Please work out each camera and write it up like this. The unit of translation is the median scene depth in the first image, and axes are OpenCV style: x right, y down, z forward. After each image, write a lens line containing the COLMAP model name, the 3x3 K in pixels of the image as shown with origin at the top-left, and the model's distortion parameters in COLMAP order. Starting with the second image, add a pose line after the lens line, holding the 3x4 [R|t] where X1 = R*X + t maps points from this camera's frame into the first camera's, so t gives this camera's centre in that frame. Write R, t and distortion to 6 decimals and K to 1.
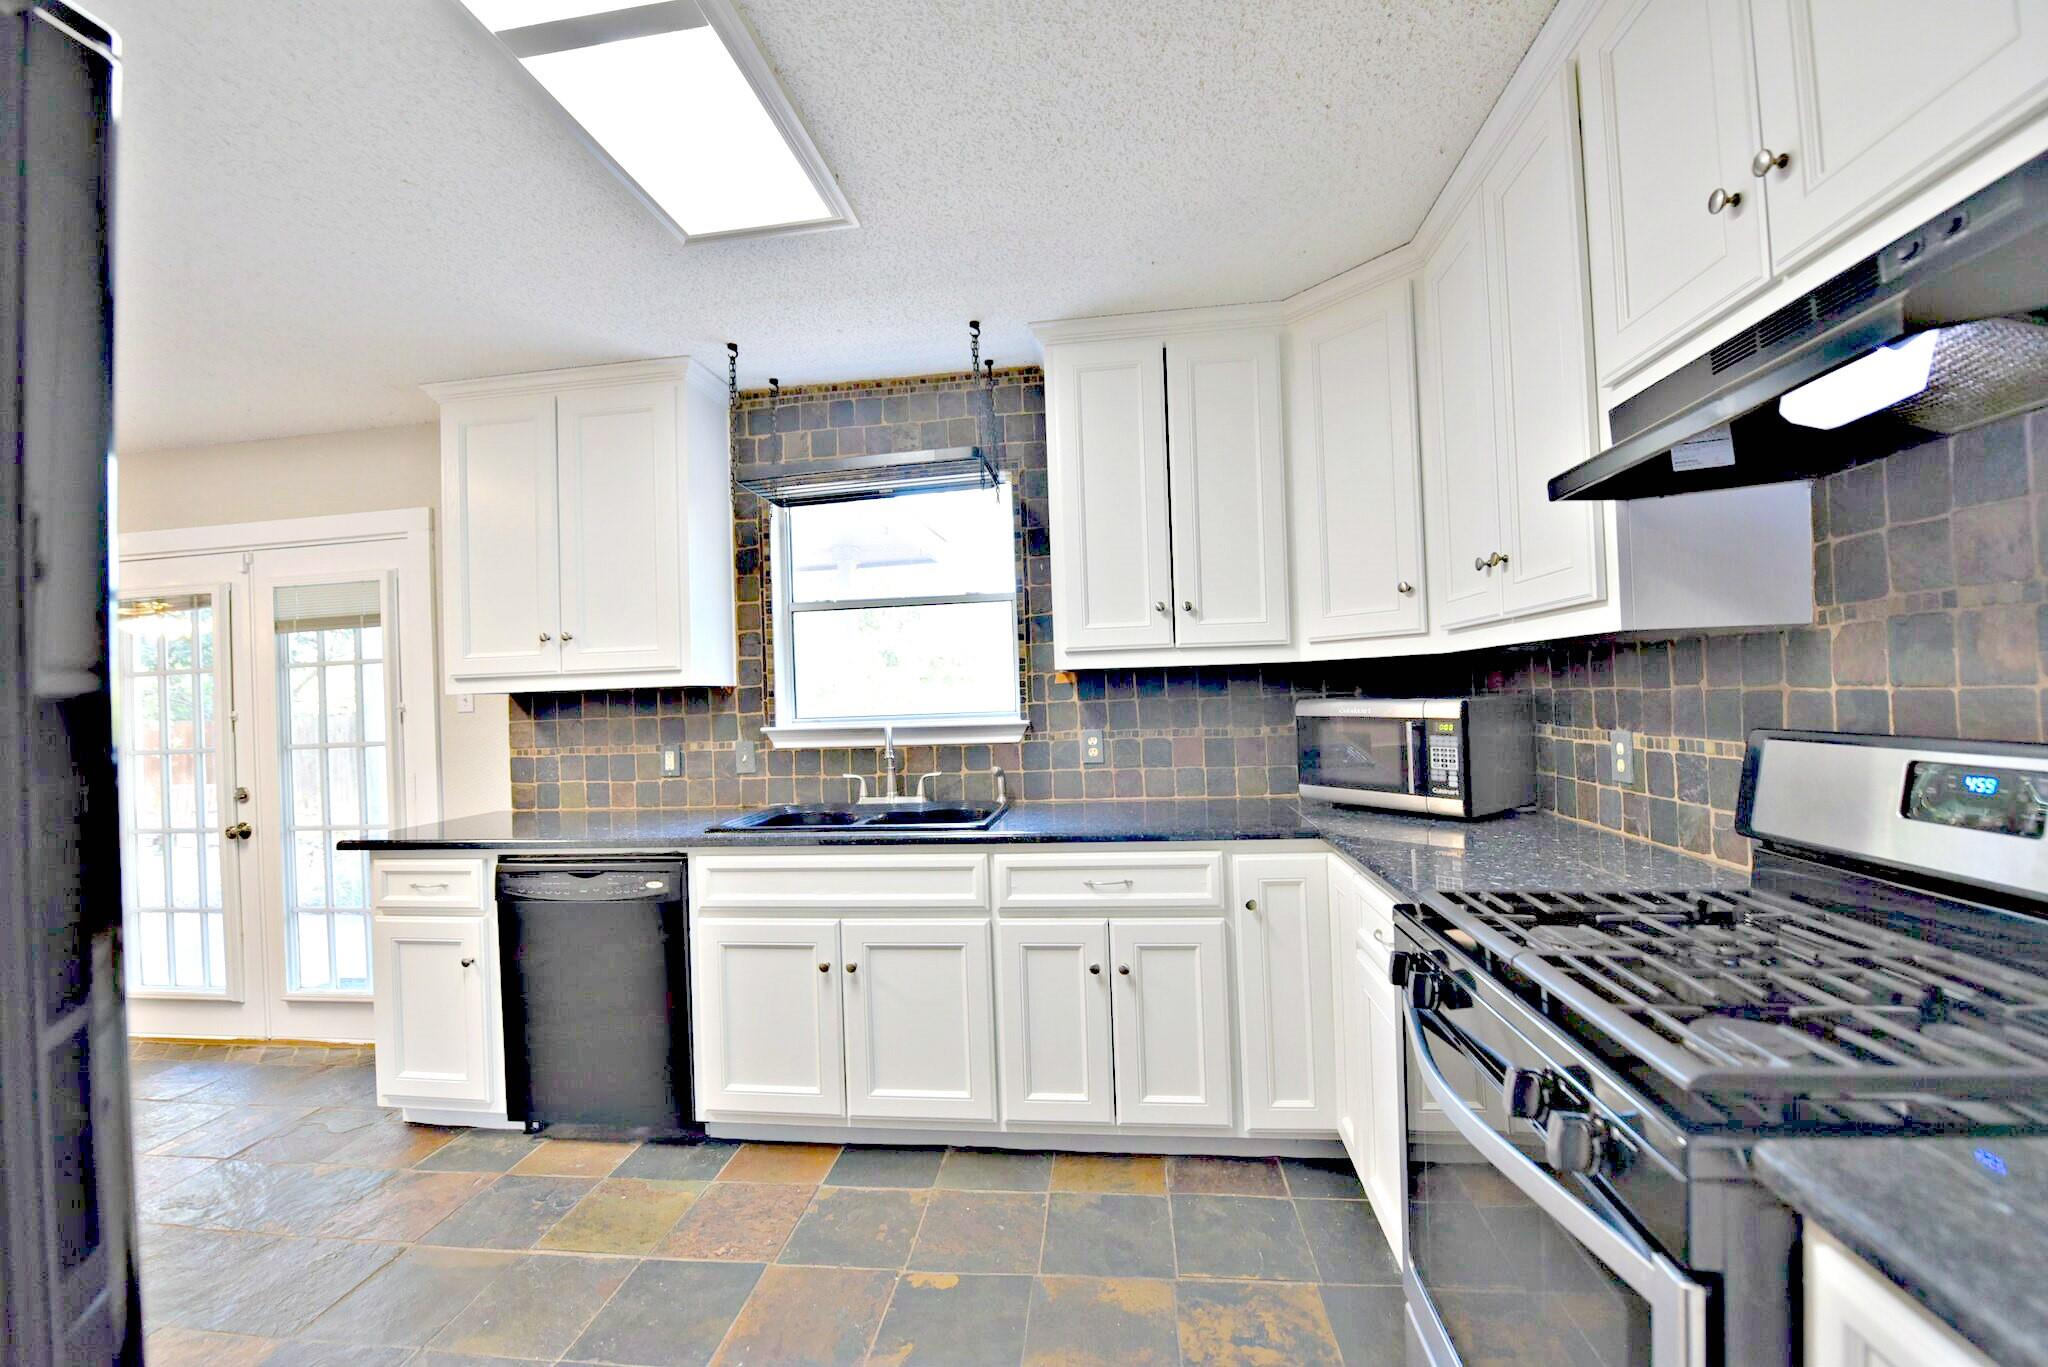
lens RADIAL K [[821.6, 0, 1027.0], [0, 821.6, 684.2], [0, 0, 1]] dist [-0.013166, -0.001974]
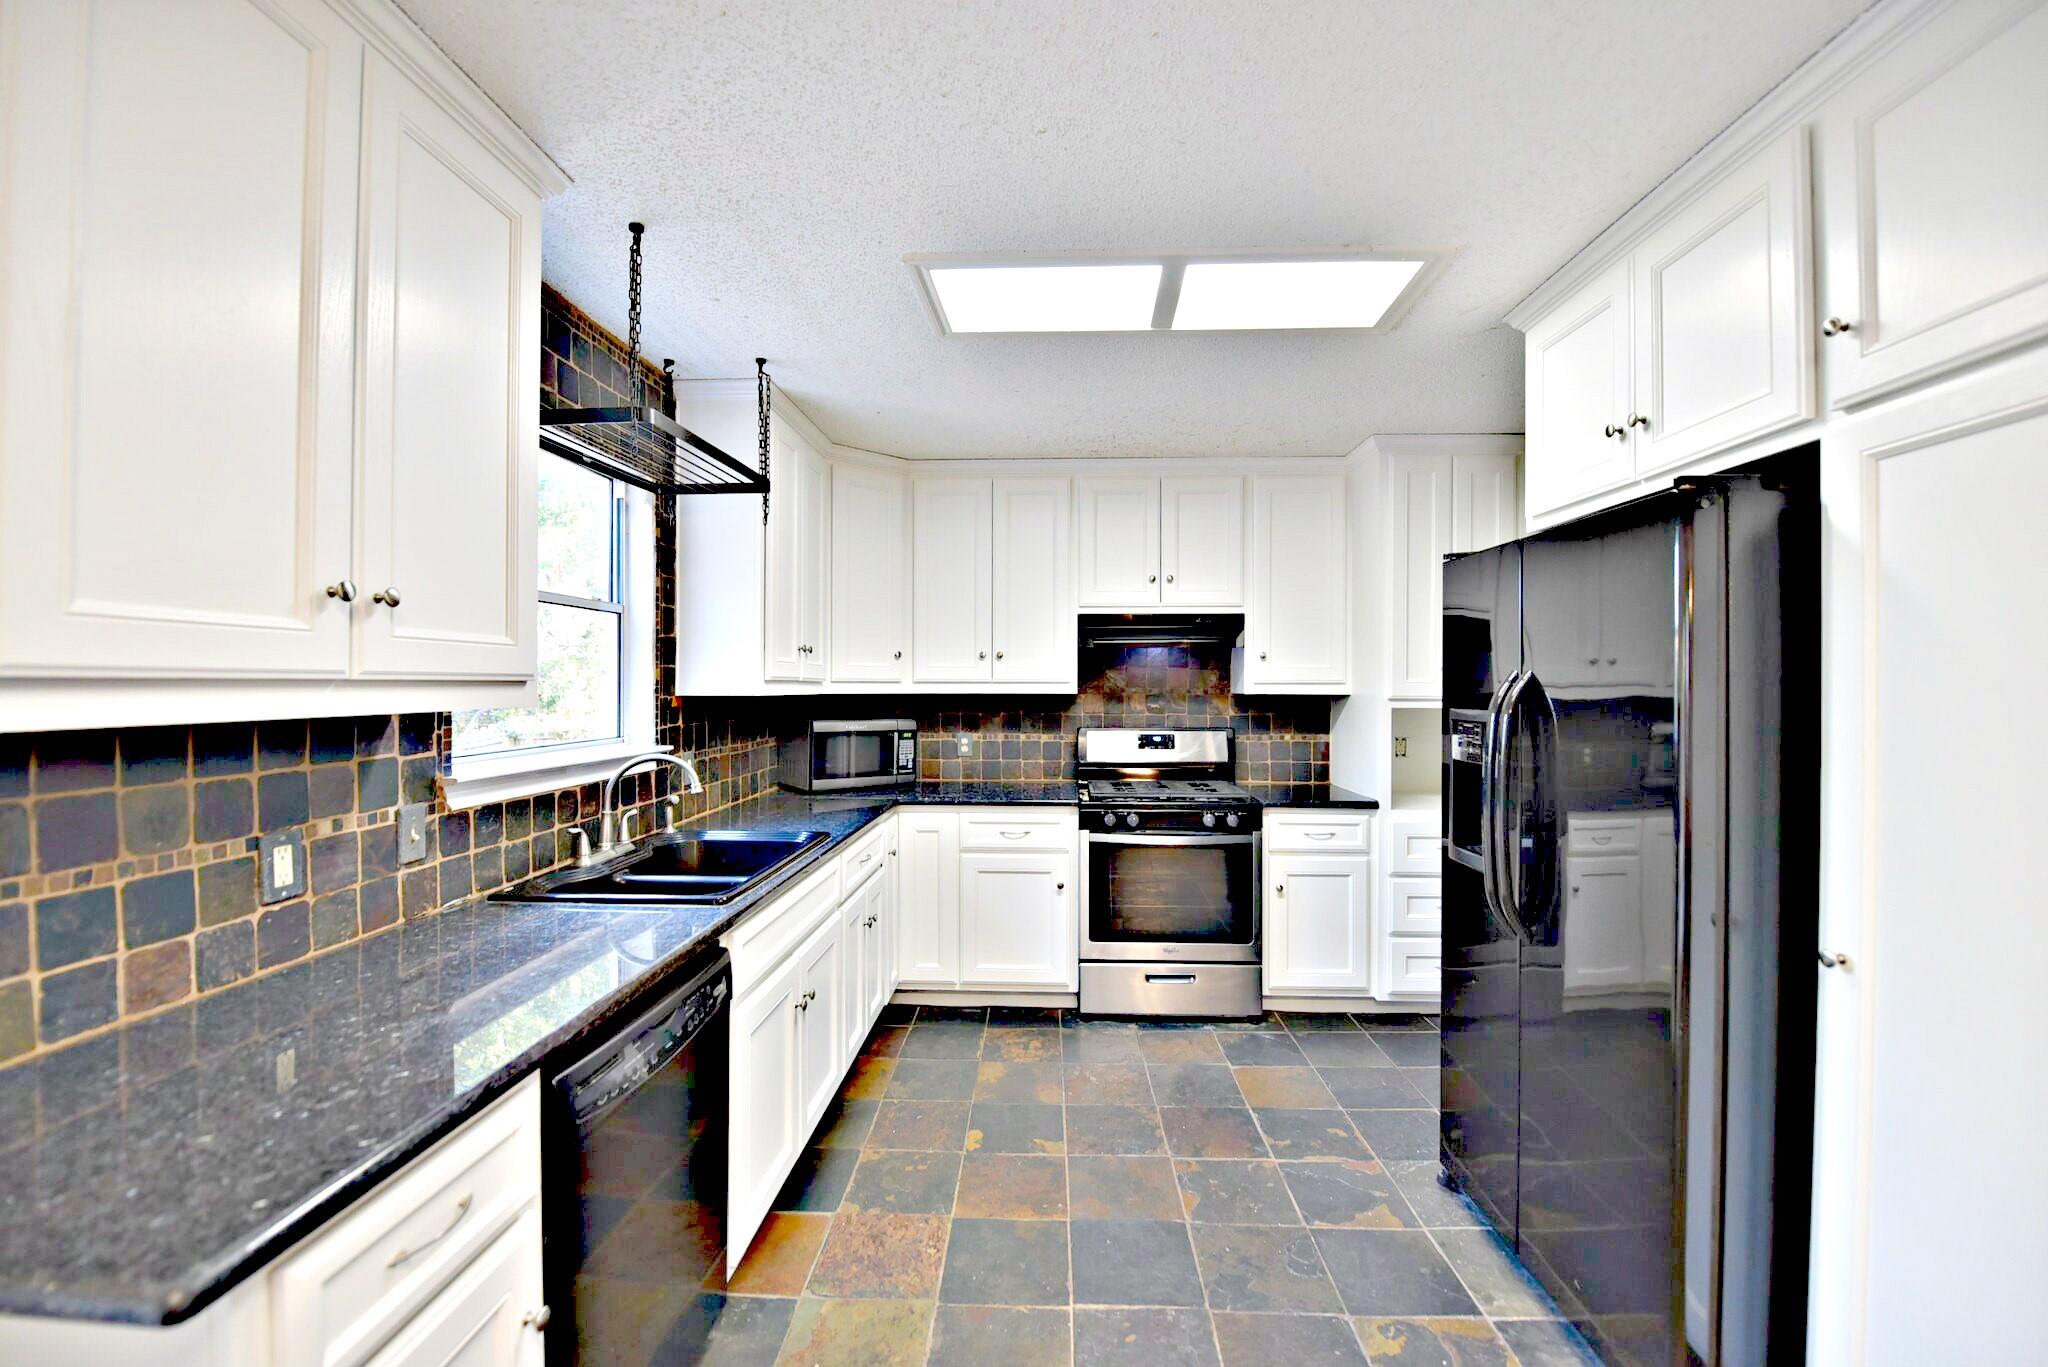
lens RADIAL K [[821.6, 0, 1028.0], [0, 821.6, 685.0], [0, 0, 1]] dist [-0.013166, -0.001974]
pose [[-0.059859, 0.030667, 0.997736, -0.936509], [-0.016012, 0.999370, -0.031678, -0.002290], [-0.998078, -0.017872, -0.059330, 0.610277]]
